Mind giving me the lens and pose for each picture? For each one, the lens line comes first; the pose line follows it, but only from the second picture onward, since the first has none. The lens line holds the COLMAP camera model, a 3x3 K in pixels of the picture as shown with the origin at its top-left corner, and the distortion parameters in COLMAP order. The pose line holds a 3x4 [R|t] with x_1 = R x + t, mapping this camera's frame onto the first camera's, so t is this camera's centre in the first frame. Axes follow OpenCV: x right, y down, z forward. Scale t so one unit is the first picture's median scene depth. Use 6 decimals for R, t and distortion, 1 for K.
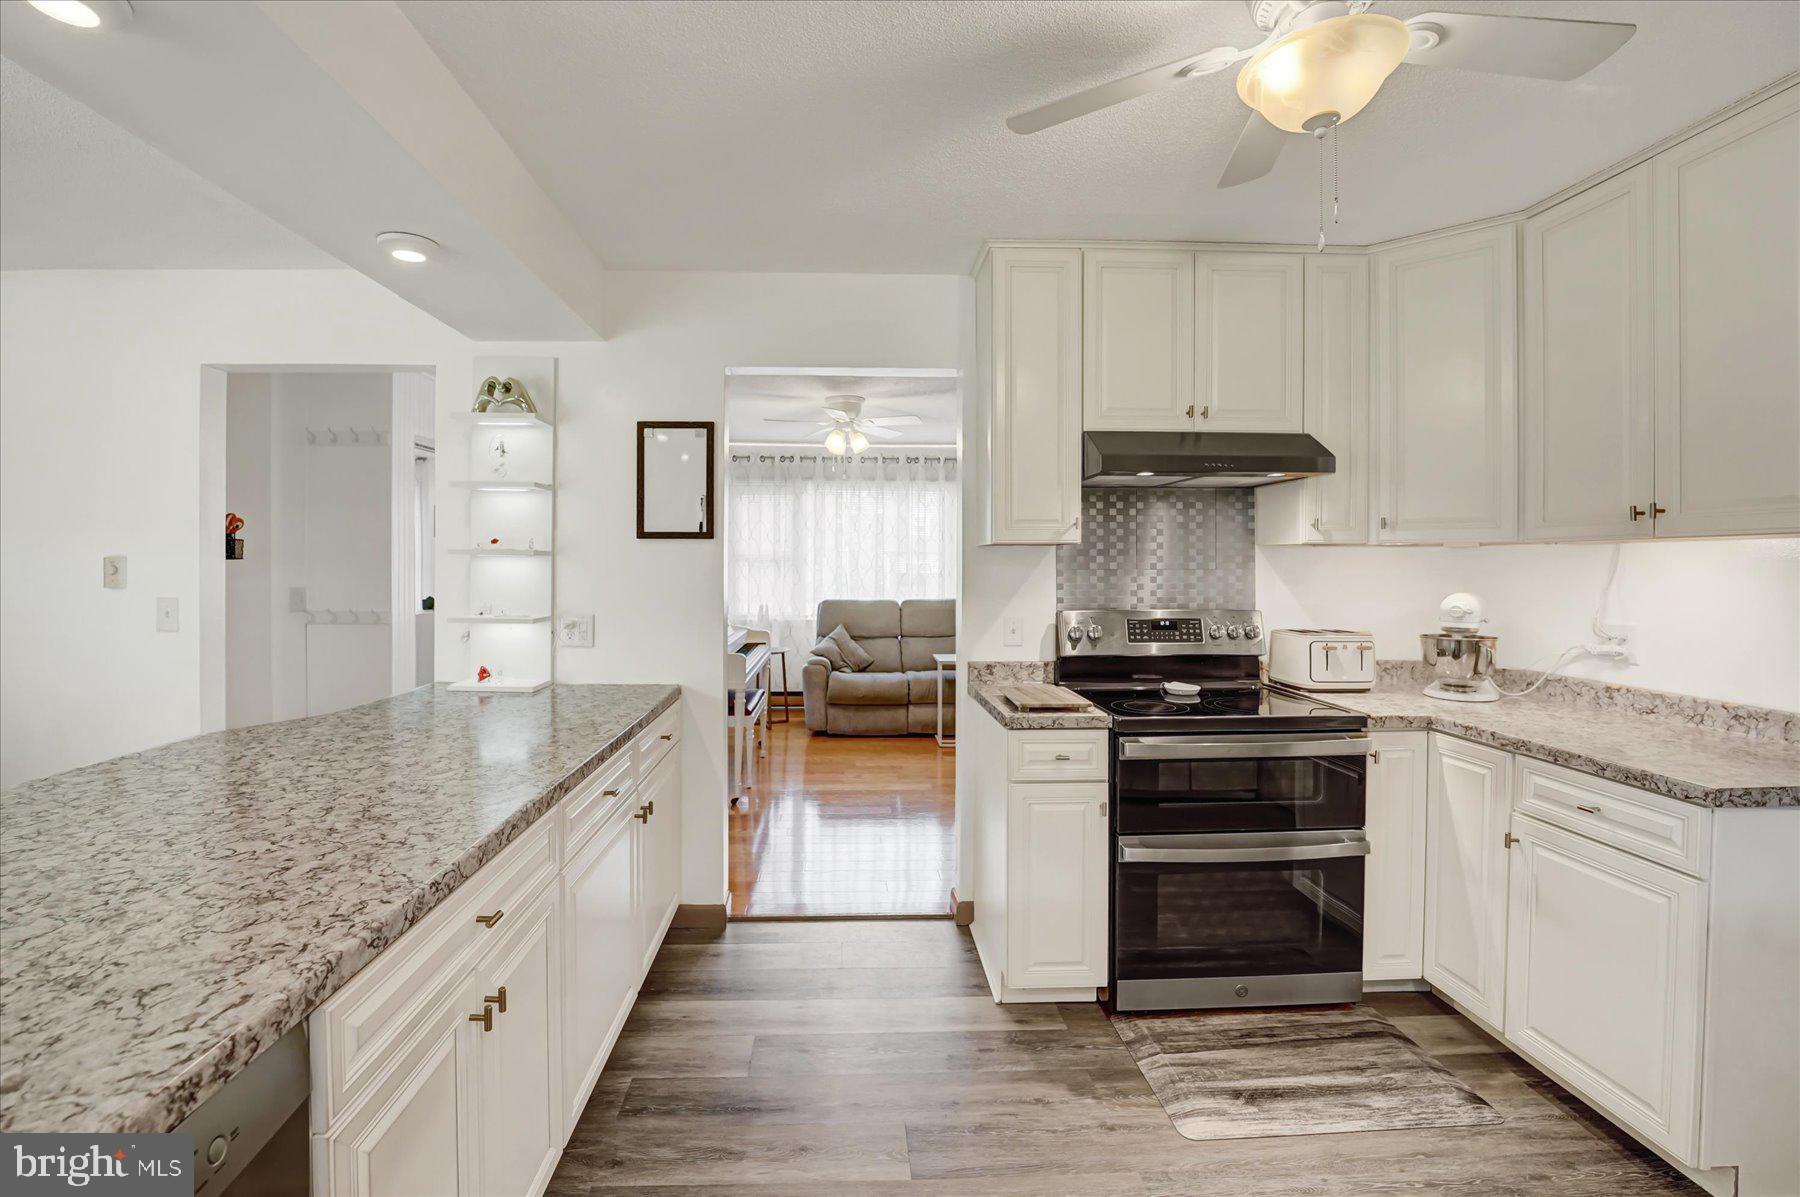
lens RADIAL K [[750.3, 0, 894.2], [0, 750.3, 566.2], [0, 0, 1]] dist [-0.020957, 0.000176]
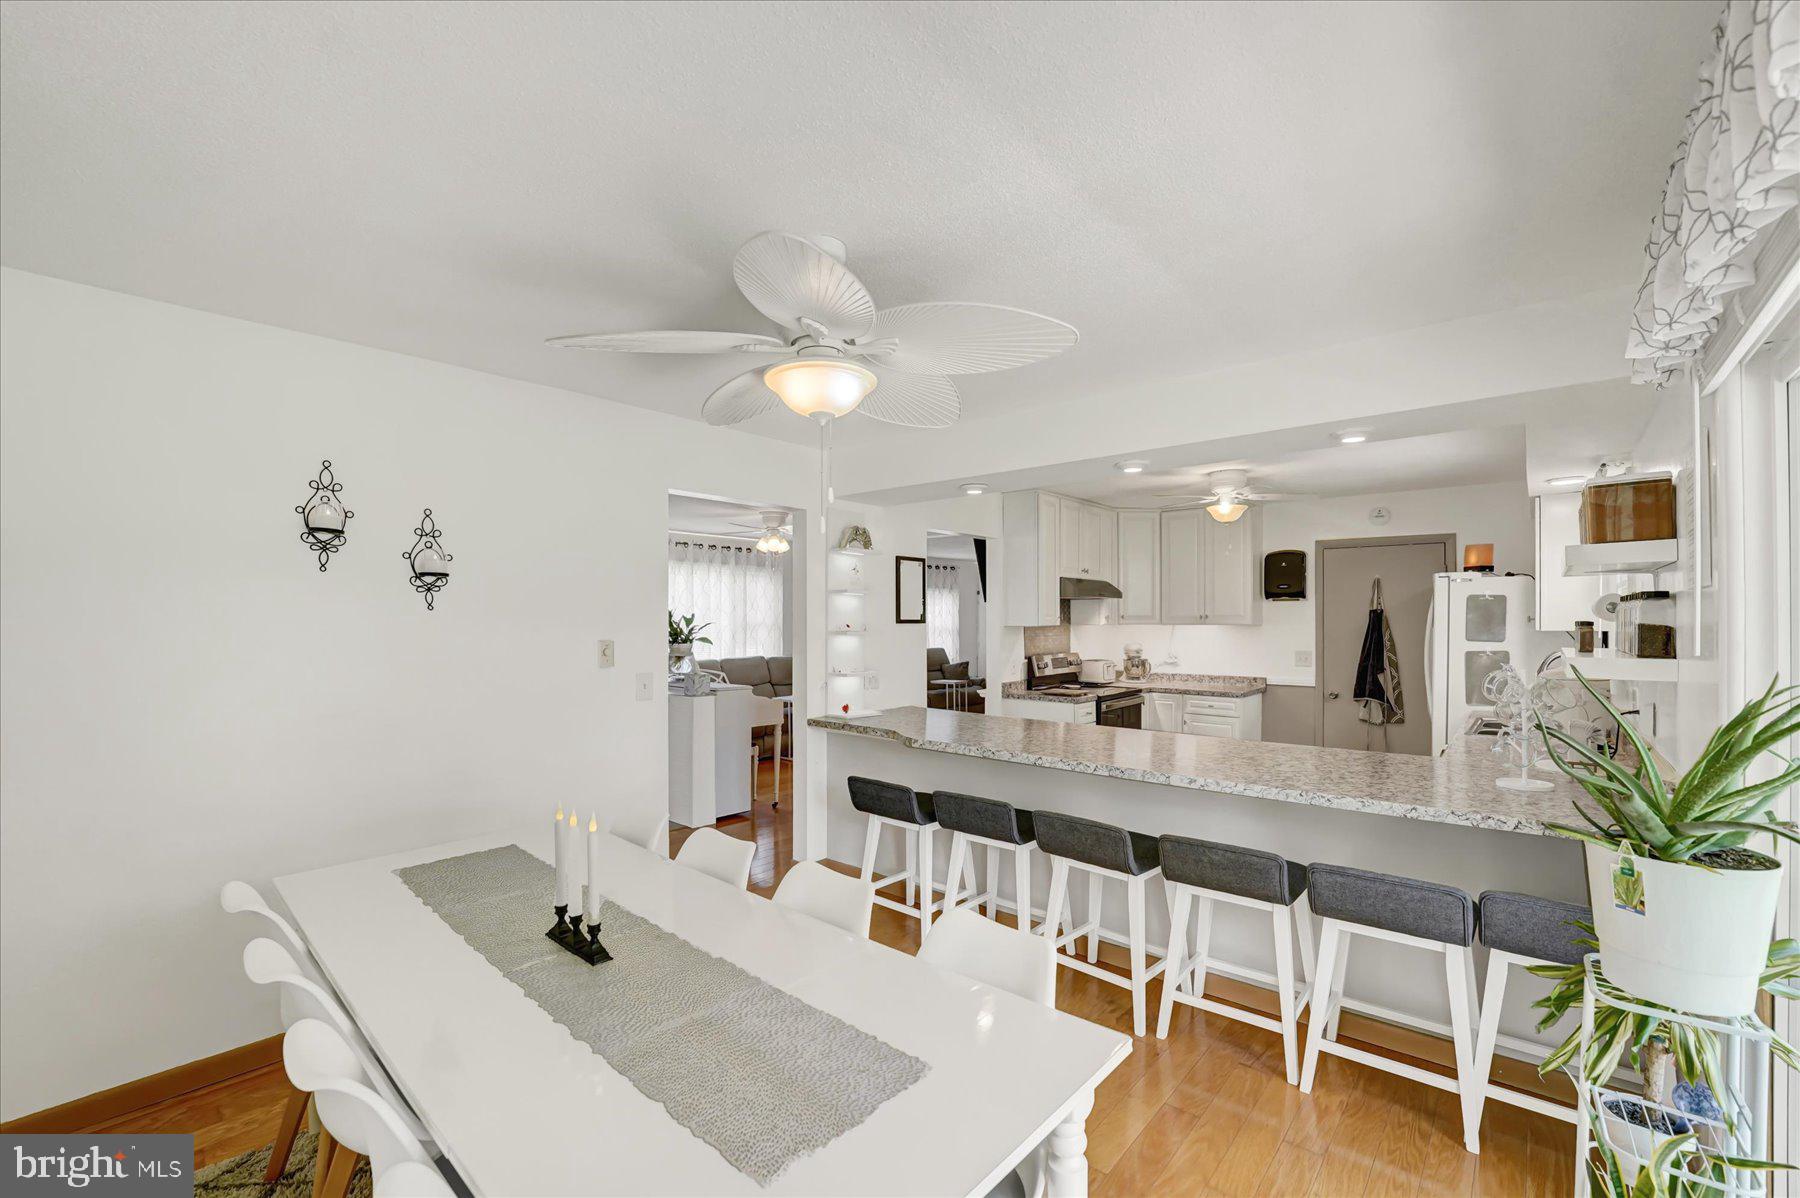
lens RADIAL K [[762.5, 0, 900.0], [0, 762.5, 599.0], [0, 0, 1]] dist [-0.023608, -0.000160]
pose [[0.673160, 0.018204, 0.739273, -1.656032], [0.002660, 0.999631, -0.027037, -0.045665], [-0.739492, 0.020166, 0.672863, -0.194791]]
